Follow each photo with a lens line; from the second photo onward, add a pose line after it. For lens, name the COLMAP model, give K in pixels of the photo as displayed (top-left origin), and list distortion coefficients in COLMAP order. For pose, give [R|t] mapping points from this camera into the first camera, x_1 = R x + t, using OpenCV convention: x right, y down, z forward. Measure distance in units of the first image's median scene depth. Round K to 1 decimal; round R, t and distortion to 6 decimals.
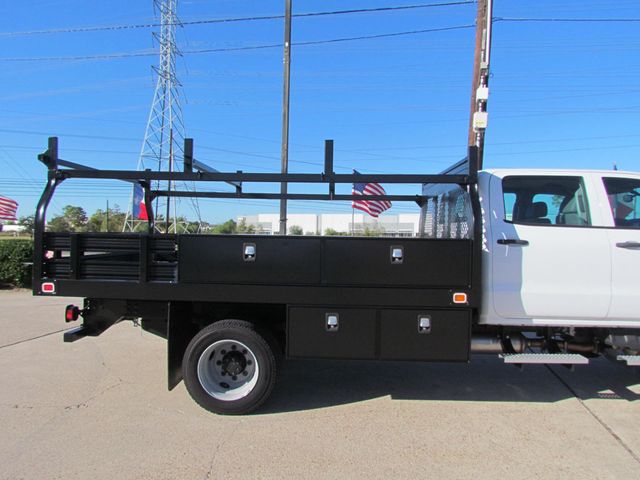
lens RADIAL K [[456.0, 0, 314.9], [0, 456.0, 238.9], [0, 0, 1]] dist [-0.012838, -0.011408]
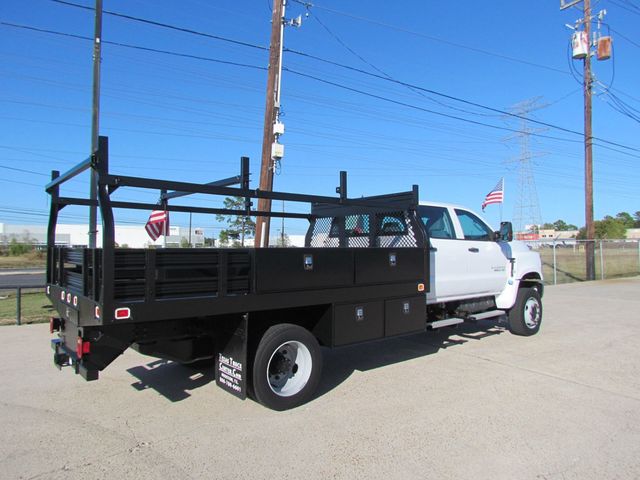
lens RADIAL K [[455.6, 0, 317.2], [0, 455.6, 242.2], [0, 0, 1]] dist [-0.023970, -0.002247]
pose [[0.743678, -0.008829, 0.668480, -0.821486], [0.022513, 0.999676, -0.011843, -0.006759], [-0.668159, 0.023857, 0.743636, 0.108557]]
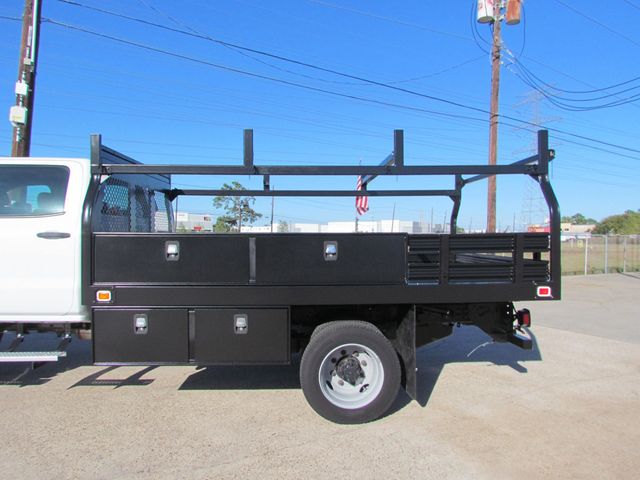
lens RADIAL K [[455.6, 0, 317.7], [0, 455.6, 236.7], [0, 0, 1]] dist [-0.023970, -0.002247]
pose [[0.778909, 0.008407, 0.627081, 0.585204], [-0.009084, 0.999956, -0.002124, 0.011202], [-0.627072, -0.004042, 0.778951, -0.436036]]
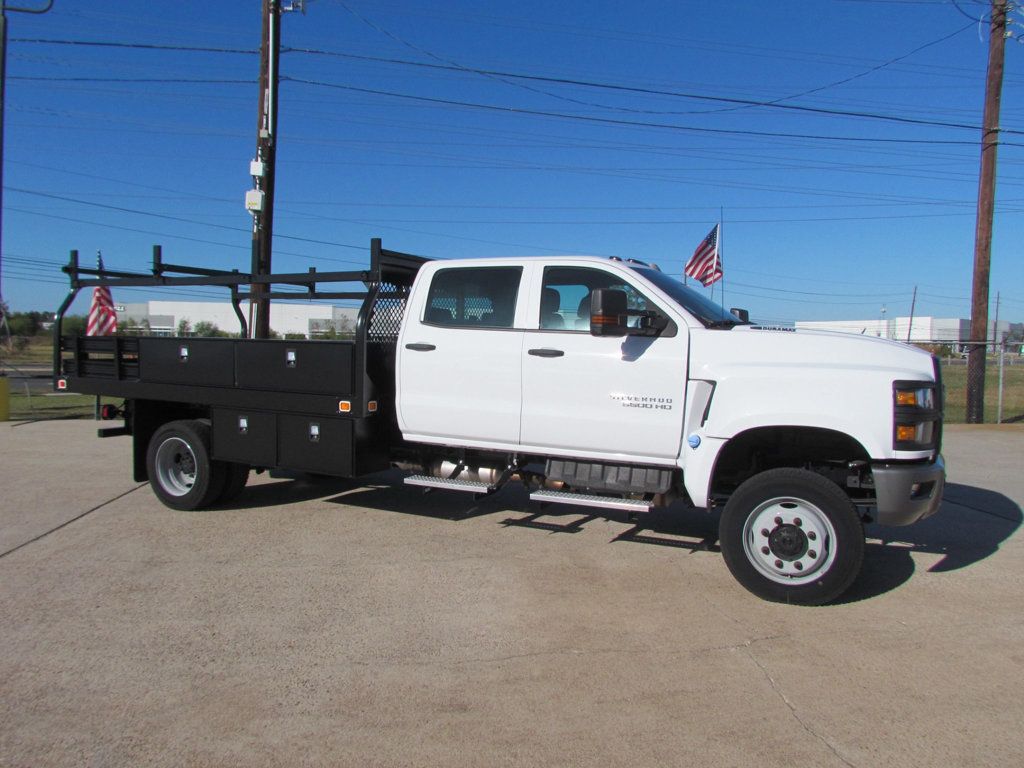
lens RADIAL K [[729.7, 0, 495.6], [0, 729.7, 387.9], [0, 0, 1]] dist [-0.012838, -0.011408]
pose [[0.955814, -0.003933, 0.293946, 0.893372], [-0.013033, 0.998360, 0.055739, 0.010573], [-0.293683, -0.057107, 0.954196, -0.997259]]
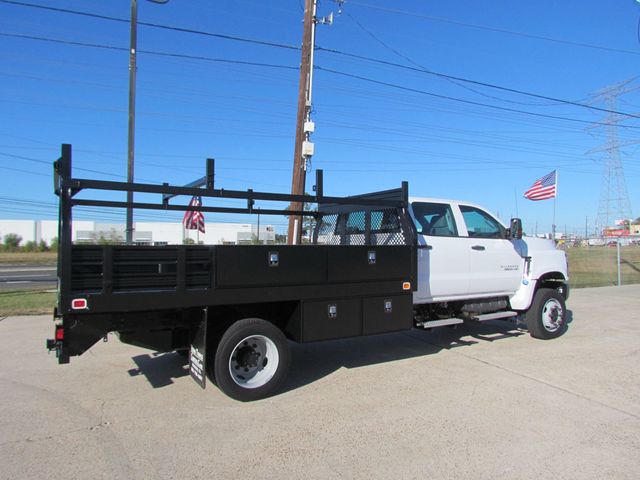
lens RADIAL K [[456.0, 0, 316.9], [0, 456.0, 241.7], [0, 0, 1]] dist [-0.012838, -0.011408]
pose [[0.839512, -0.011345, 0.543222, -0.635931], [0.019059, 0.999782, -0.008574, -0.004112], [-0.543006, 0.017552, 0.839545, -0.062826]]
